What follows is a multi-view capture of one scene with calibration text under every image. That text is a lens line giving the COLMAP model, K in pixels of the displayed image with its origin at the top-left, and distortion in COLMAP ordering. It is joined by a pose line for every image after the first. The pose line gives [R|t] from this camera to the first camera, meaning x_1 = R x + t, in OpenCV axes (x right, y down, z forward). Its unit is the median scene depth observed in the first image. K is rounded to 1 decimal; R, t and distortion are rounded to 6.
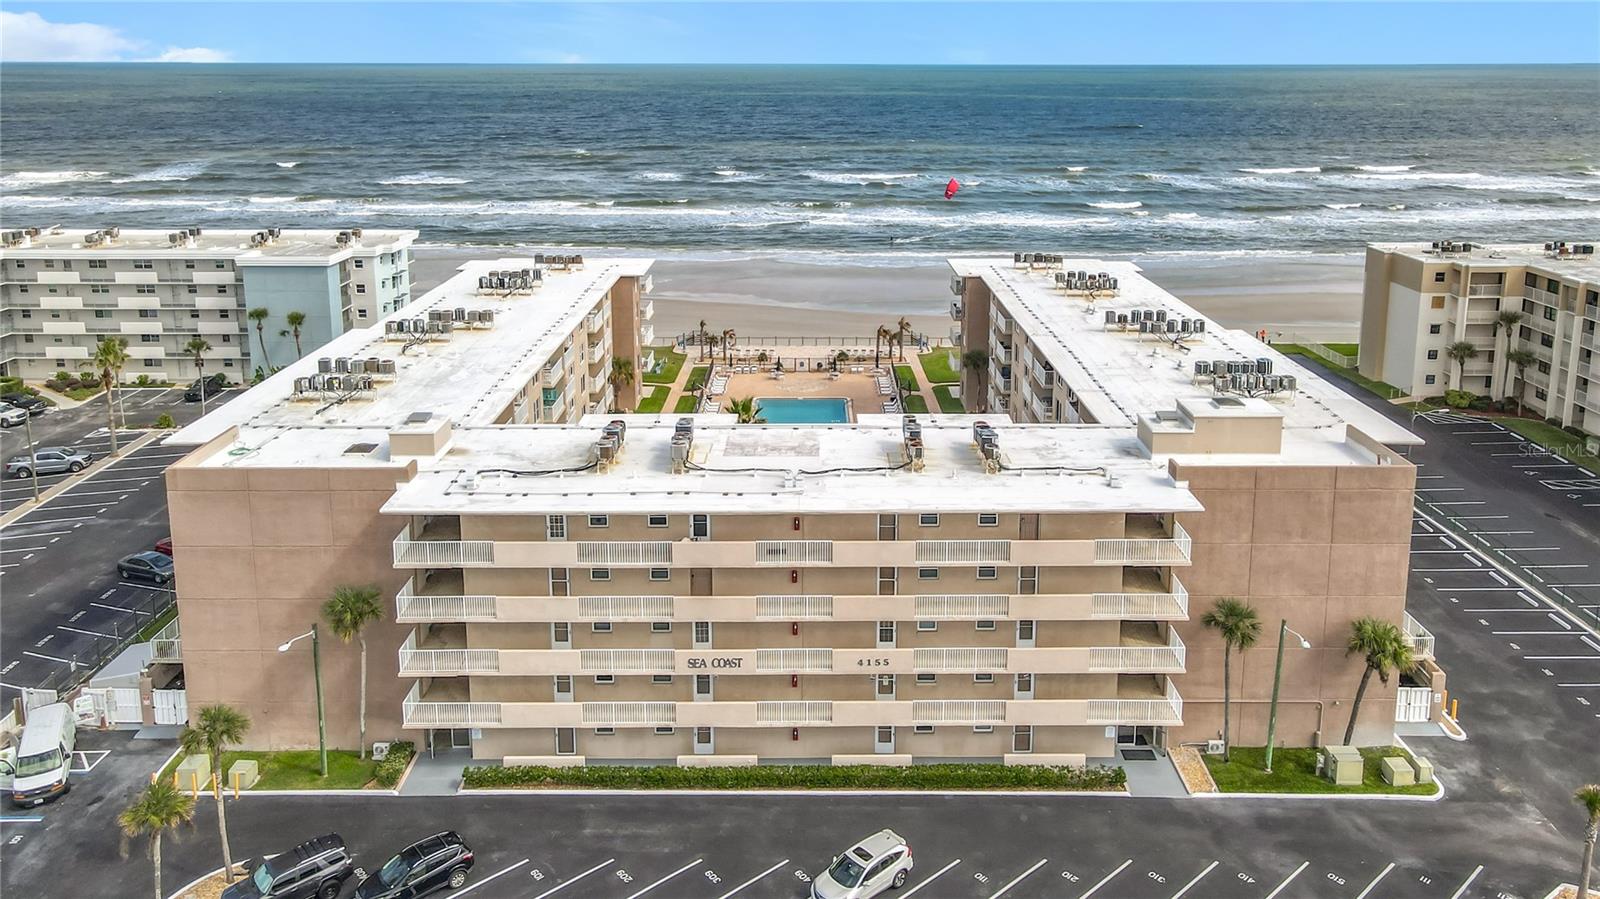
lens RADIAL K [[1260.4, 0, 803.1], [0, 1260.4, 448.3], [0, 0, 1]] dist [-0.038177, 0.017899]
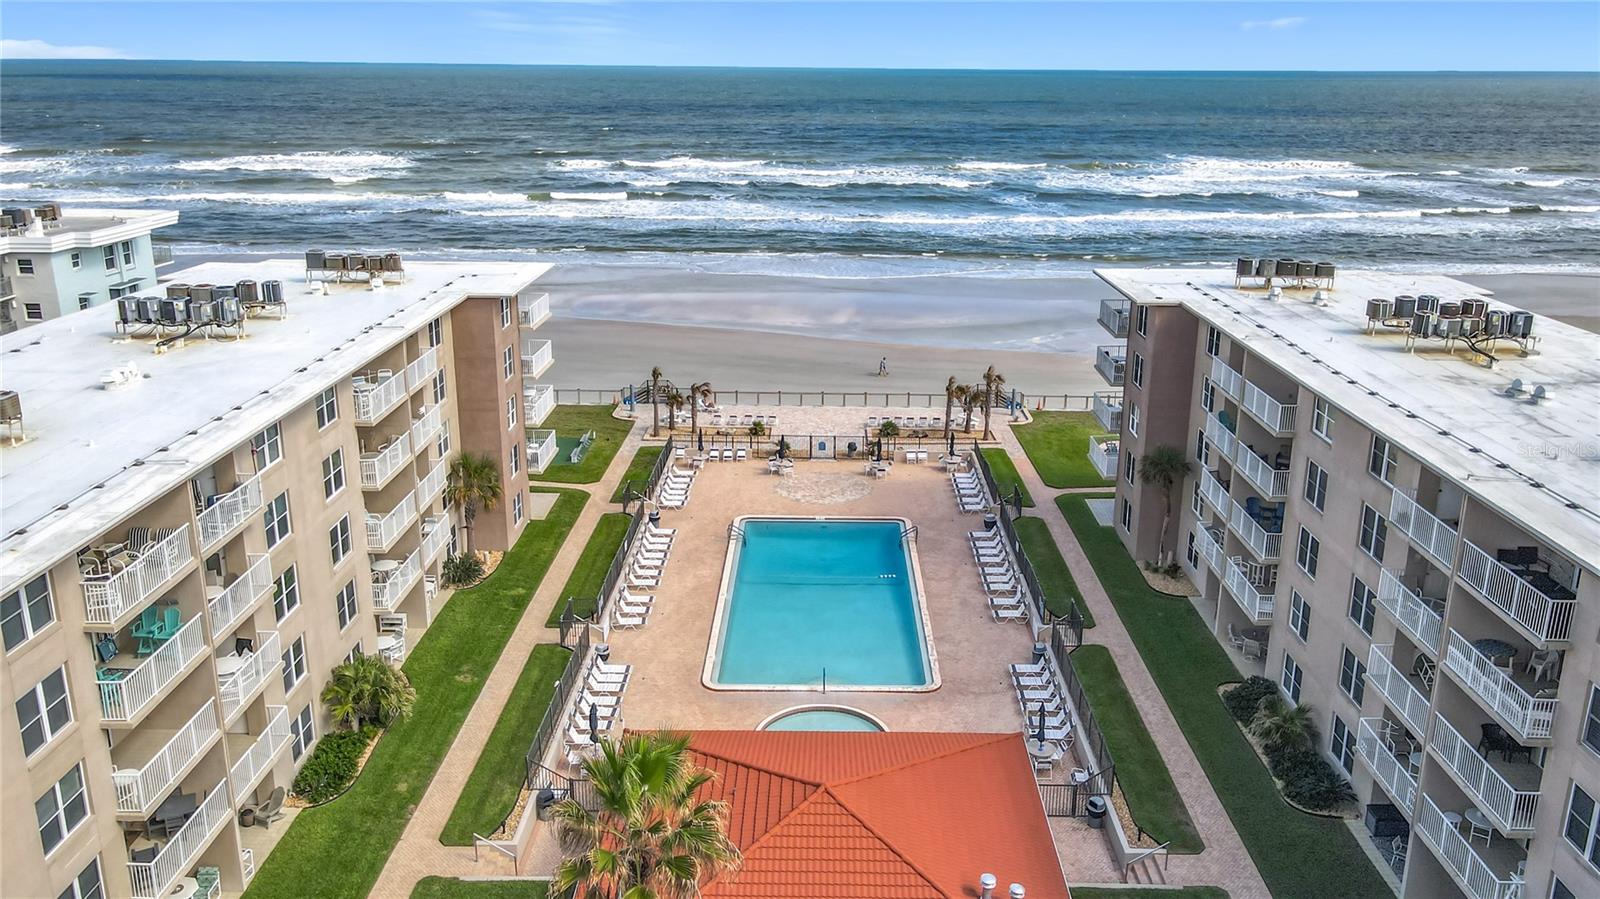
lens RADIAL K [[1260.4, 0, 798.5], [0, 1260.4, 451.7], [0, 0, 1]] dist [-0.038177, 0.017899]
pose [[0.999875, 0.010427, -0.011879, -0.005272], [-0.010504, 0.999925, -0.006374, -0.064290], [0.011812, 0.006498, 0.999909, 0.441274]]
